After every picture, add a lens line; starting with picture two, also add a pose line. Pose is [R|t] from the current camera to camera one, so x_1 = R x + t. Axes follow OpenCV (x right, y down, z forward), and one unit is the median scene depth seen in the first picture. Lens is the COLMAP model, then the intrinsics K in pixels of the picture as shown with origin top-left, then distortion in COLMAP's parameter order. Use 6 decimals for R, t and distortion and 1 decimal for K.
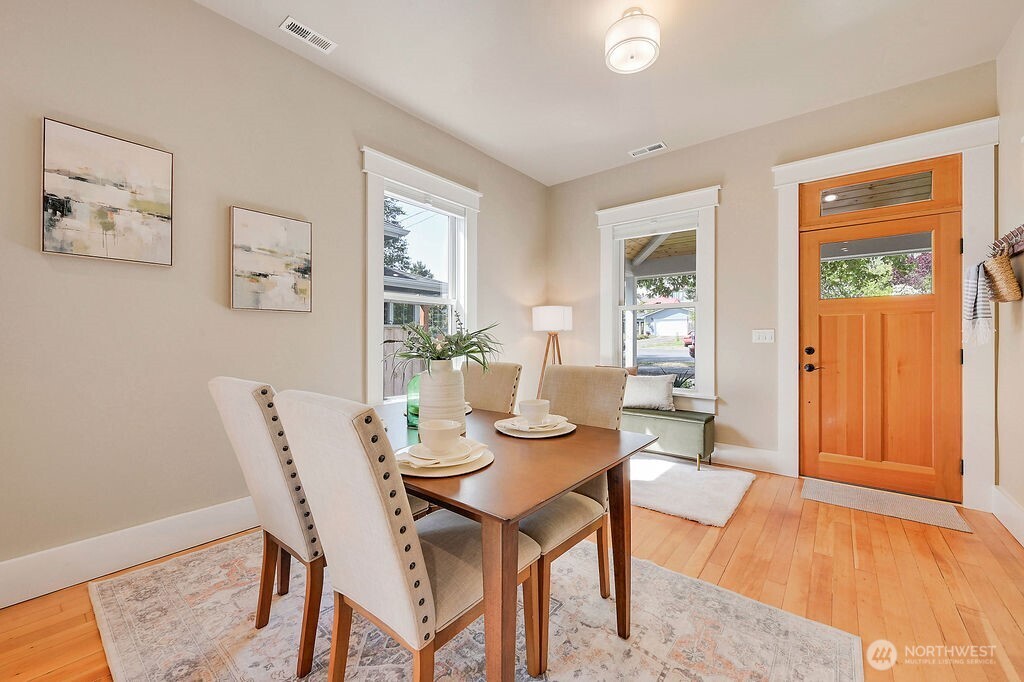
lens RADIAL K [[404.6, 0, 512.0], [0, 404.6, 341.0], [0, 0, 1]] dist [-0.000023, -0.000139]
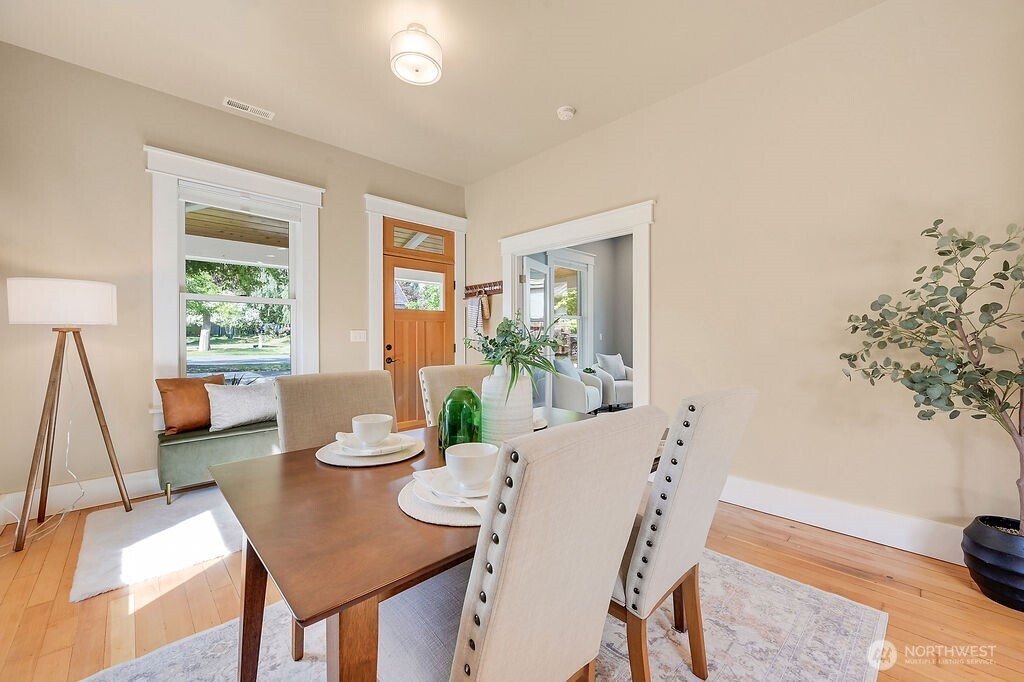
lens RADIAL K [[404.6, 0, 512.0], [0, 404.6, 341.0], [0, 0, 1]] dist [-0.000023, -0.000139]
pose [[0.131308, -0.009918, 0.991292, -0.503194], [0.005283, 0.999943, 0.009304, -0.006054], [-0.991328, 0.004015, 0.131353, 0.439604]]
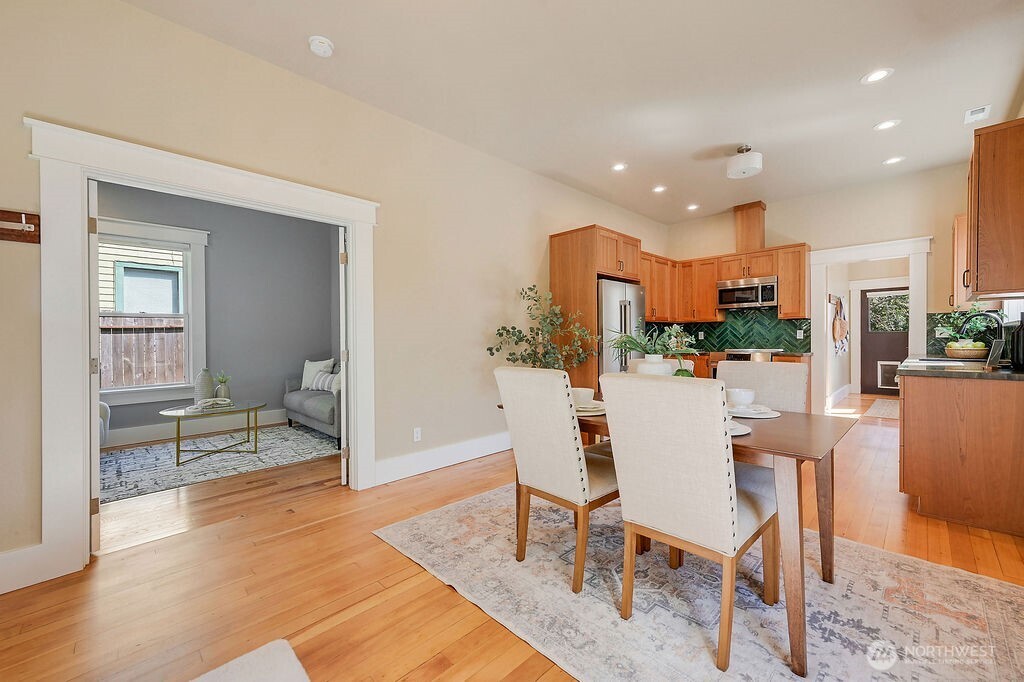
lens RADIAL K [[404.6, 0, 512.0], [0, 404.6, 341.0], [0, 0, 1]] dist [-0.000023, -0.000139]
pose [[-0.993685, 0.010482, 0.111714, 0.062987], [0.011209, 0.999920, 0.005888, -0.004253], [-0.111643, 0.007104, -0.993723, 1.148163]]
